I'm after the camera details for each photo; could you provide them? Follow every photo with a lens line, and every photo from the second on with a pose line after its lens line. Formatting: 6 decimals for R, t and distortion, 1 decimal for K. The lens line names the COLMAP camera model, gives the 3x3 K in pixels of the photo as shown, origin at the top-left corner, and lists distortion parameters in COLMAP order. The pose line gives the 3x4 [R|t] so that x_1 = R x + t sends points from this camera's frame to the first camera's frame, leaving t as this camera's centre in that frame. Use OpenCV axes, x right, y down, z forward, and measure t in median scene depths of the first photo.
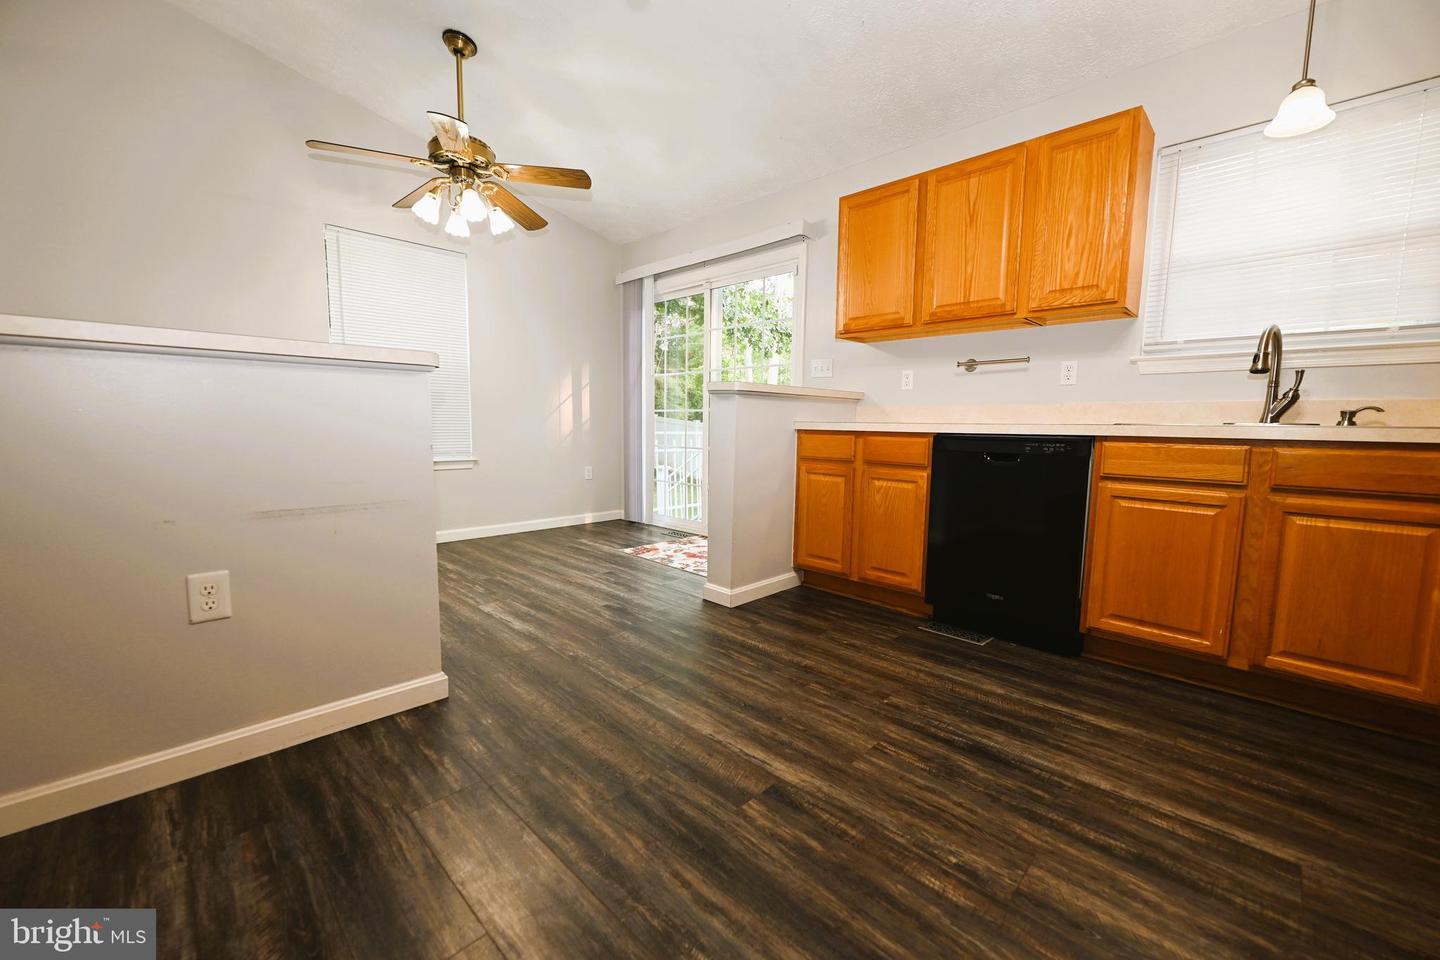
lens RADIAL K [[569.6, 0, 724.3], [0, 569.6, 479.3], [0, 0, 1]] dist [-0.000599, -0.000046]
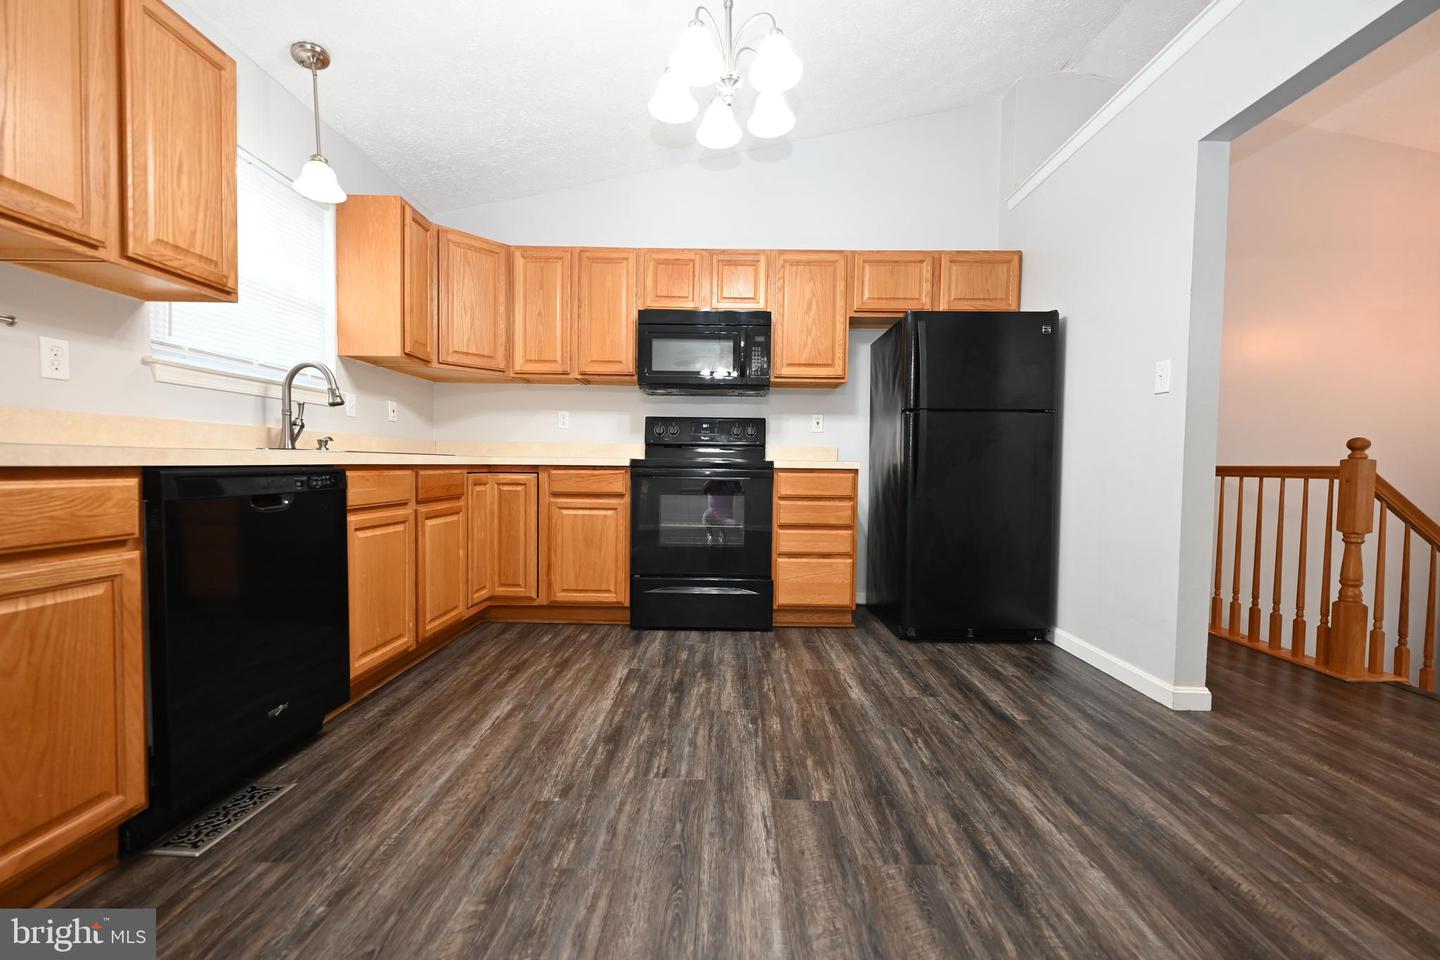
lens RADIAL K [[569.6, 0, 718.7], [0, 569.6, 482.5], [0, 0, 1]] dist [-0.000599, -0.000046]
pose [[-0.685982, -0.048821, 0.725979, -0.540588], [0.046198, 0.992811, 0.110418, -0.166362], [-0.726151, 0.109283, -0.678795, 1.640265]]
